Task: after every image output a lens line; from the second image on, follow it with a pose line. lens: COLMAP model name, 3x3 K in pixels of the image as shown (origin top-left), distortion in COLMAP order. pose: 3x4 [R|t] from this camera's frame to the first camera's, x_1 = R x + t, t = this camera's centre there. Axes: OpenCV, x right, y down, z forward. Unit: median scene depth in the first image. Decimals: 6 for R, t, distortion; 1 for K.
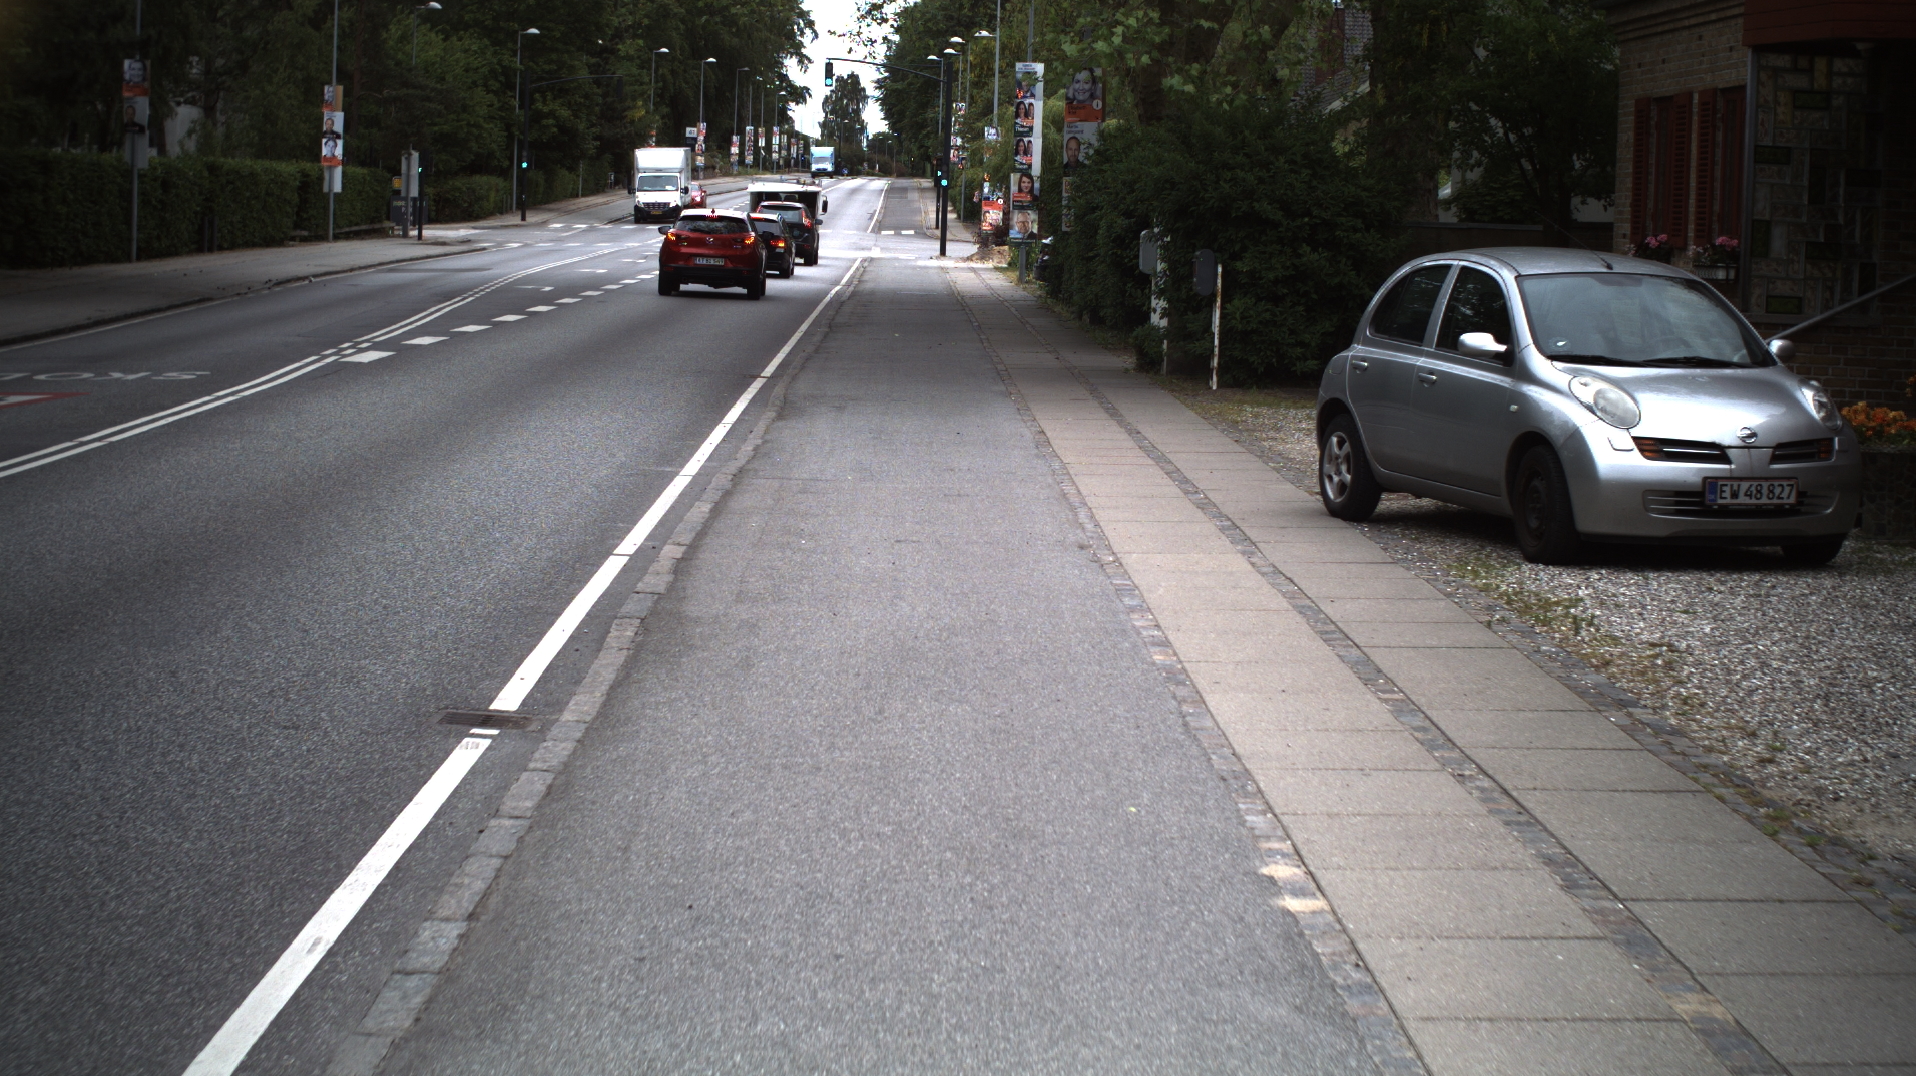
lens RADIAL K [[3469.4, 0, 955.1], [0, 3469.4, 538.1], [0, 0, 1]] dist [-0.246127, 0.000000]
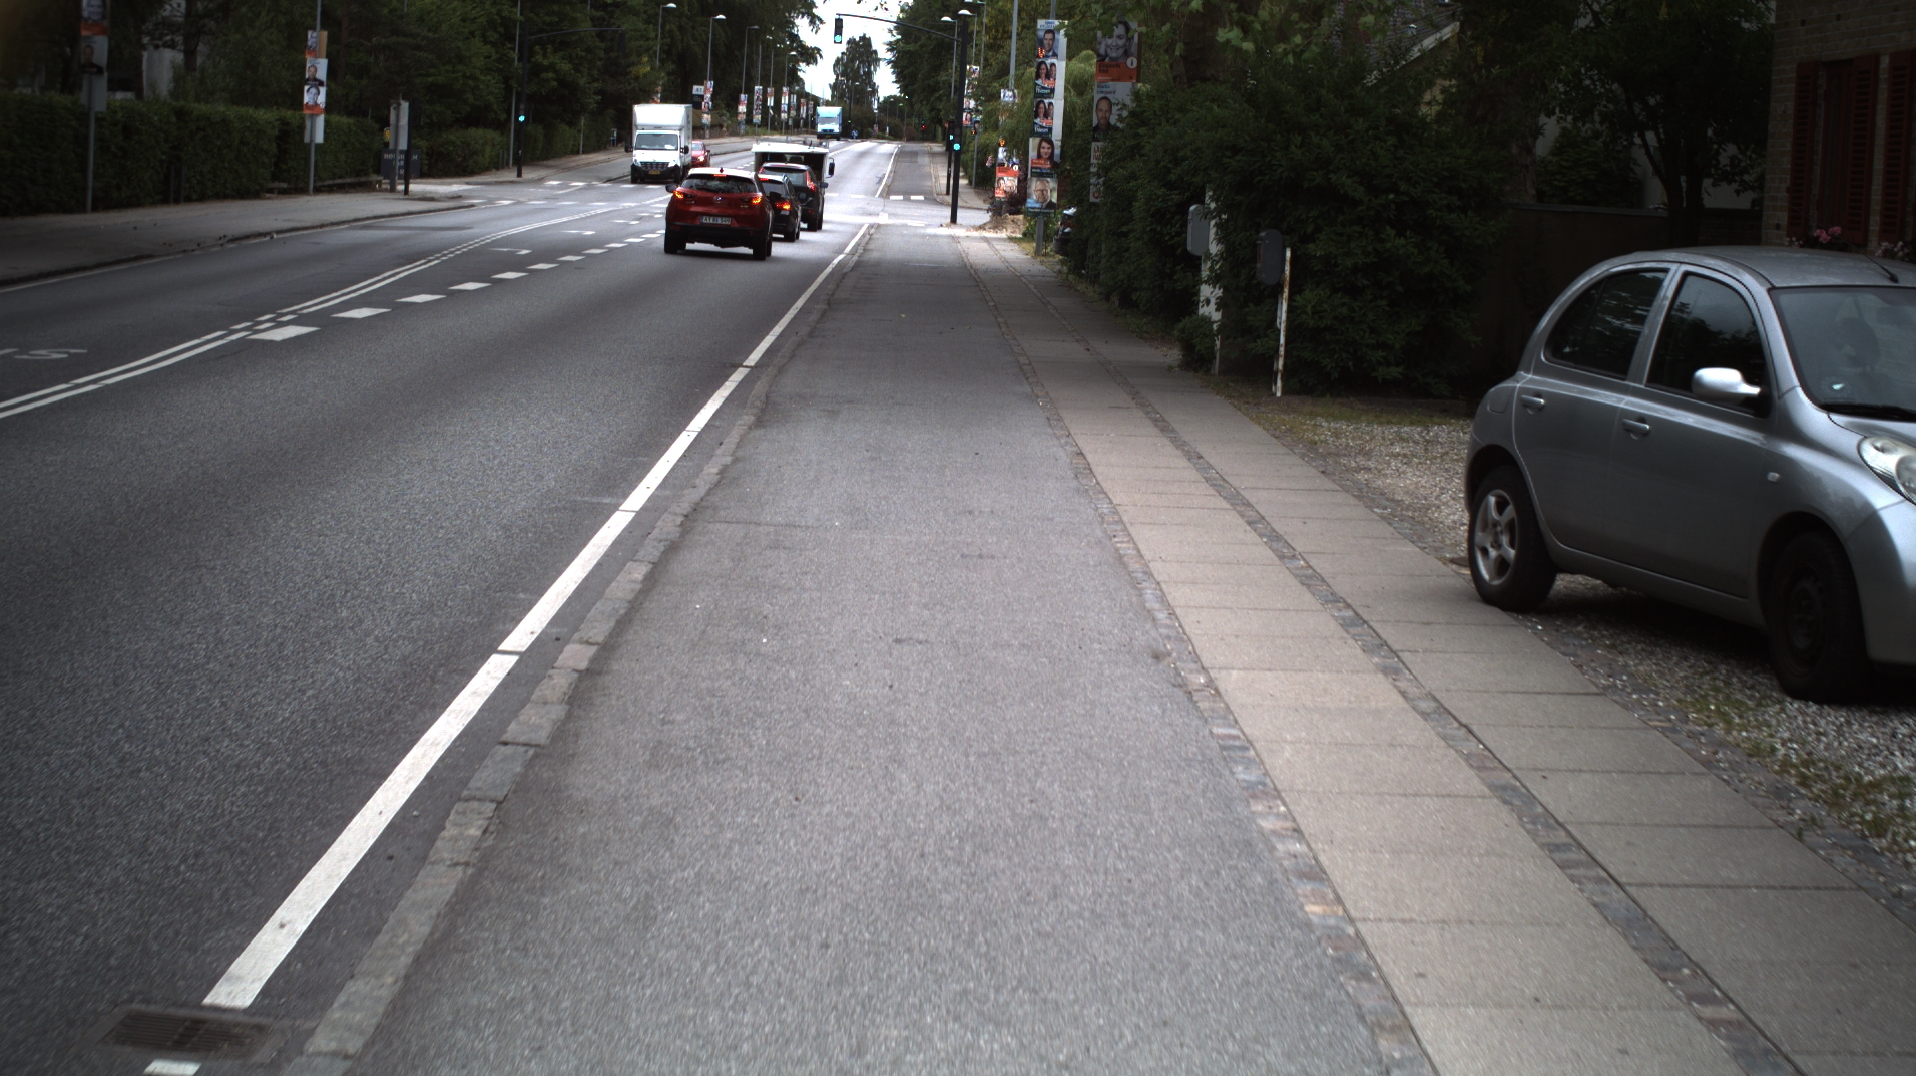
lens RADIAL K [[3469.4, 0, 953.5], [0, 3469.4, 533.0], [0, 0, 1]] dist [-0.246127, 0.000000]
pose [[0.999748, 0.022431, -0.000903, -0.002624], [-0.022422, 0.999712, 0.008513, -0.014568], [0.001094, -0.008490, 0.999963, 0.152738]]
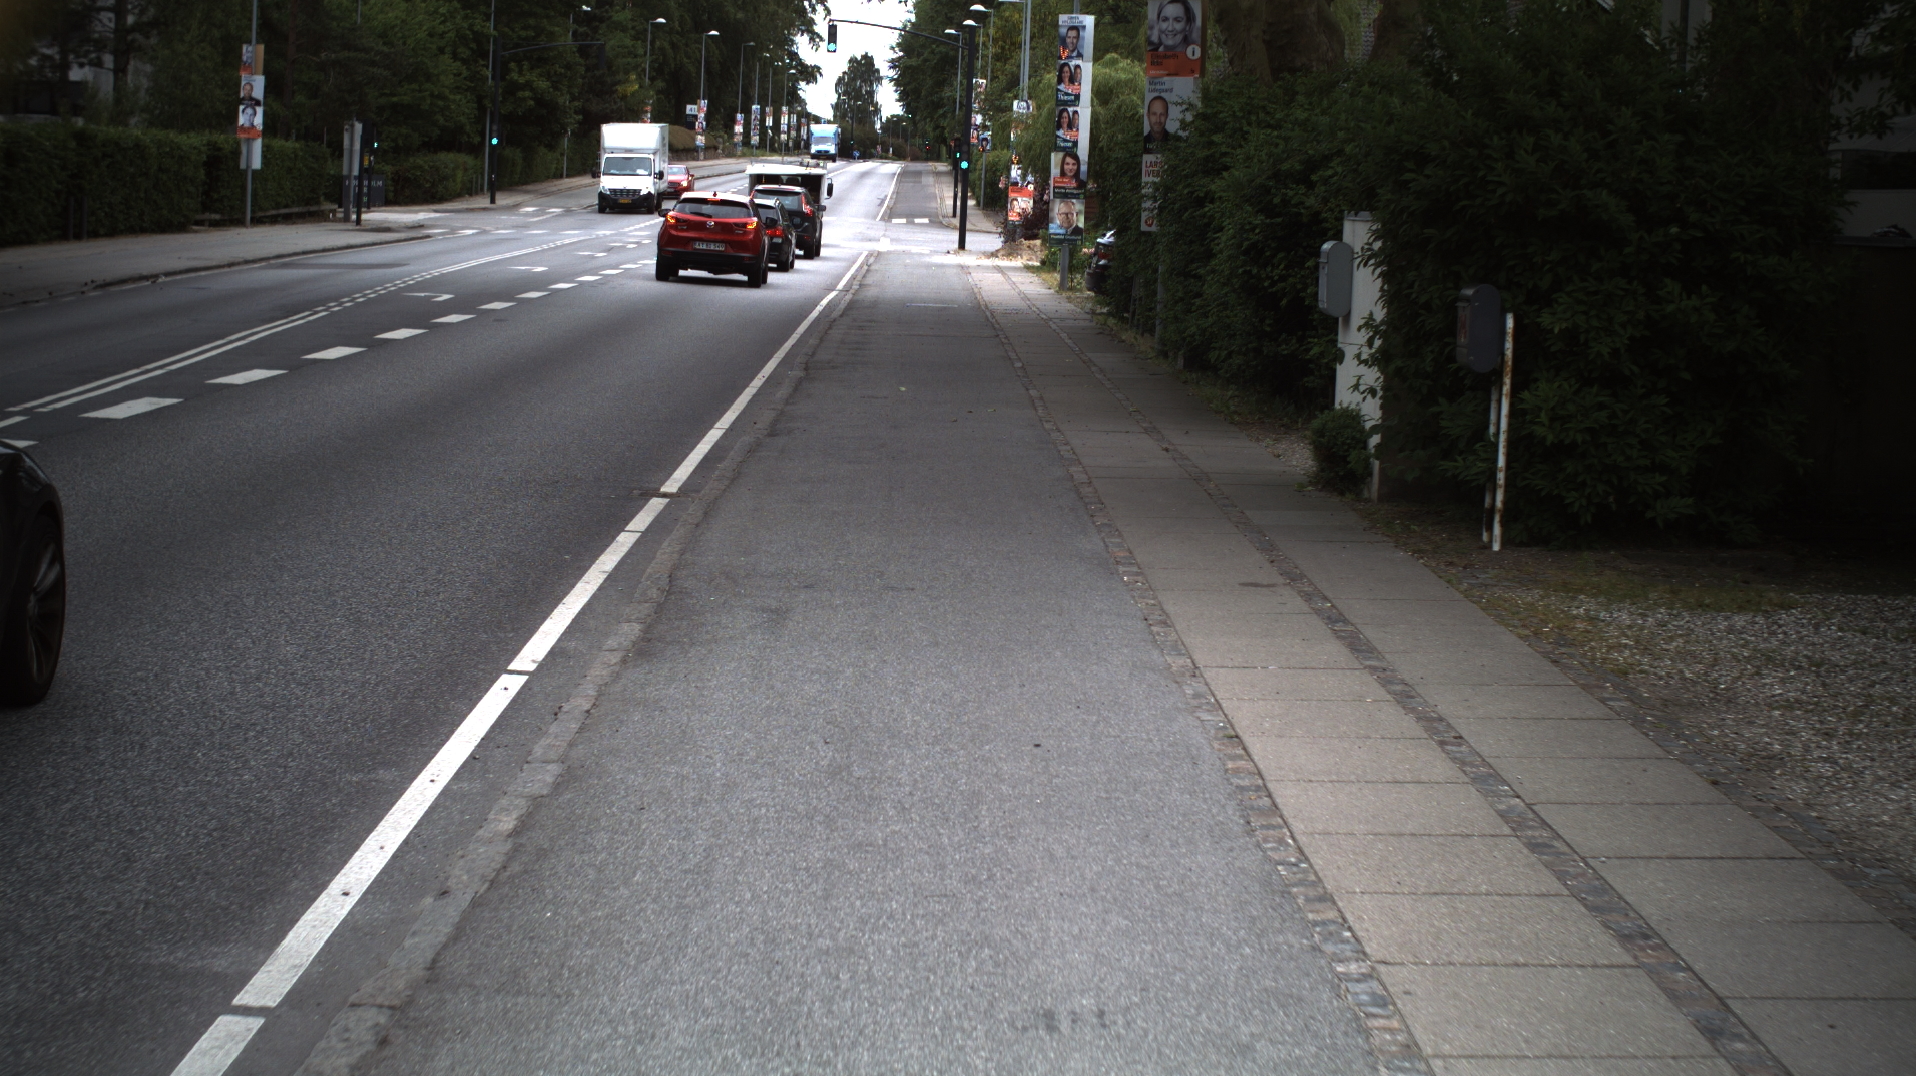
lens RADIAL K [[3469.4, 0, 946.6], [0, 3469.4, 539.2], [0, 0, 1]] dist [-0.246127, 0.000000]
pose [[0.999925, 0.011016, -0.005426, -0.006266], [-0.010991, 0.999929, 0.004640, -0.044608], [0.005477, -0.004580, 0.999975, 0.457302]]
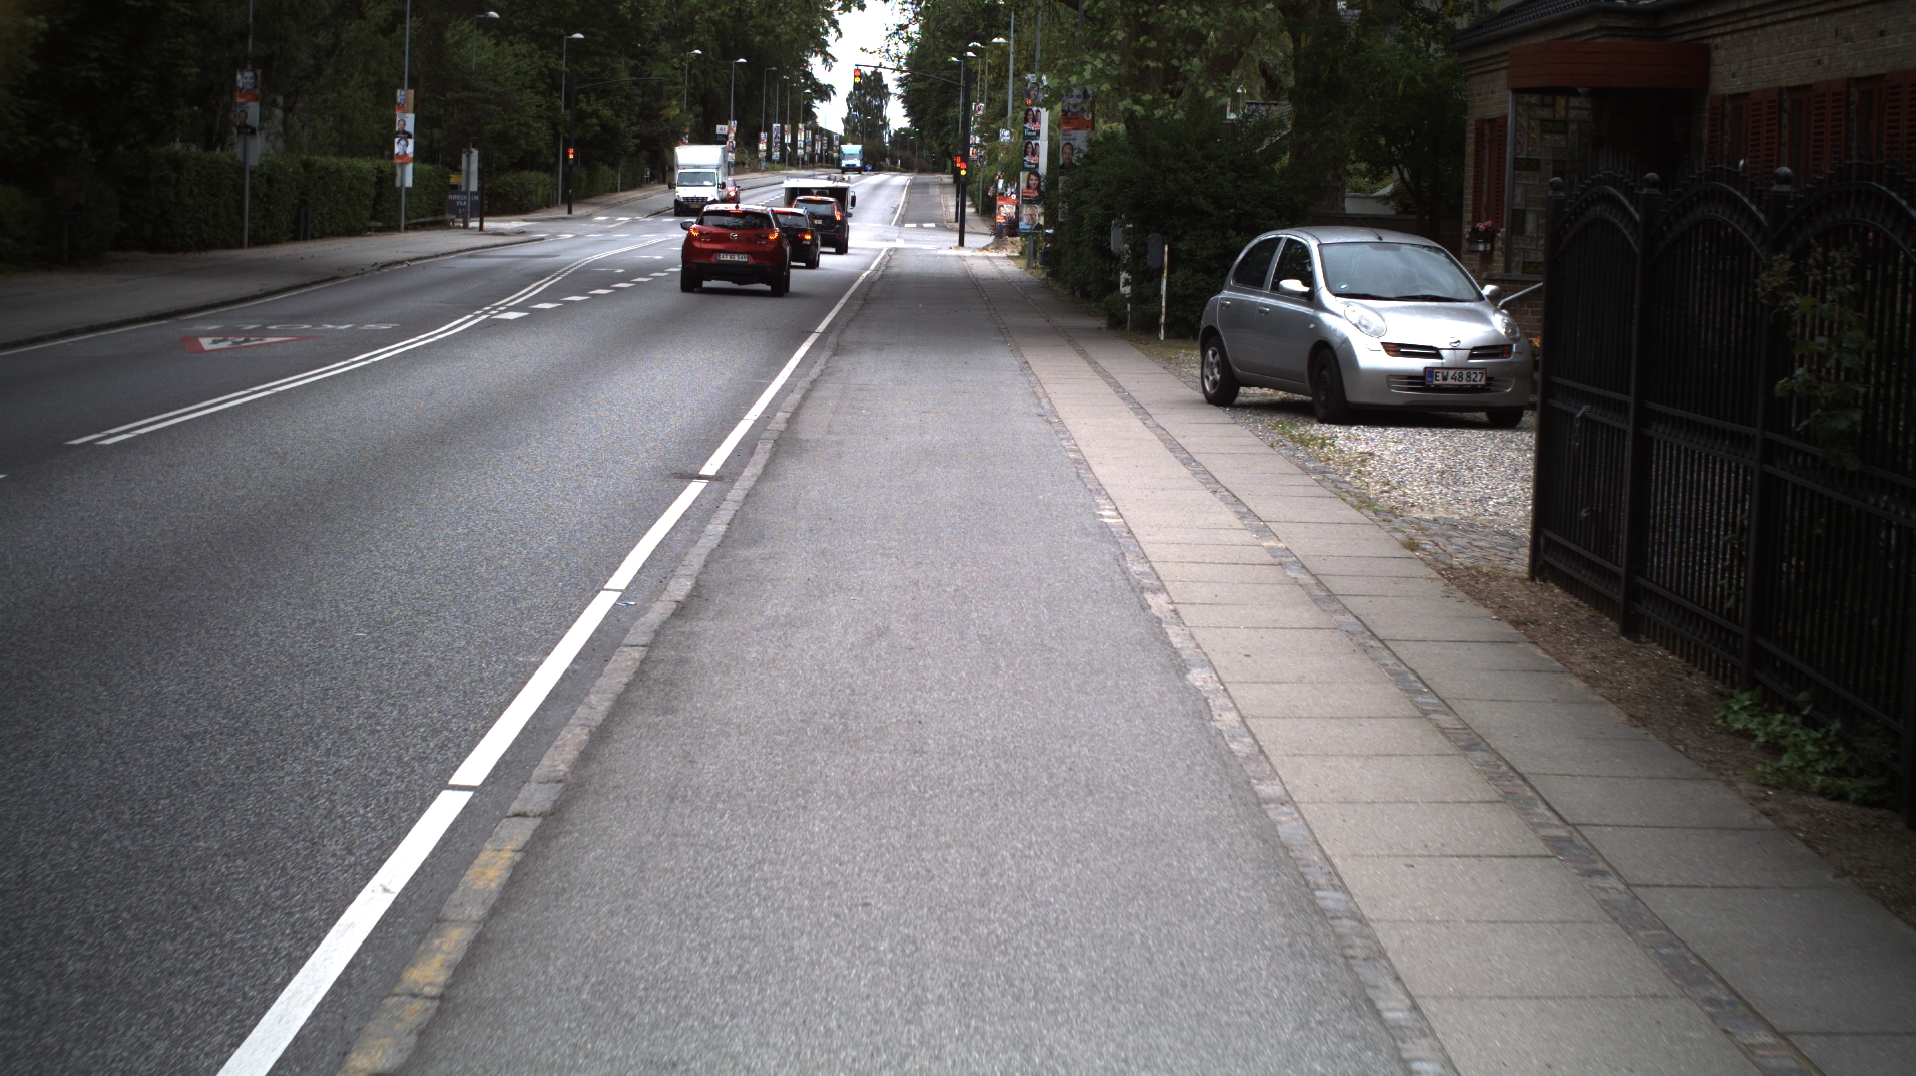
lens RADIAL K [[3473.1, 0, 972.8], [0, 3473.1, 538.8], [0, 0, 1]] dist [-0.239785, 0.000000]
pose [[0.999998, 0.001736, -0.000915, 0.004013], [-0.001735, 0.999997, 0.001498, 0.029998], [0.000918, -0.001496, 0.999998, -0.308303]]
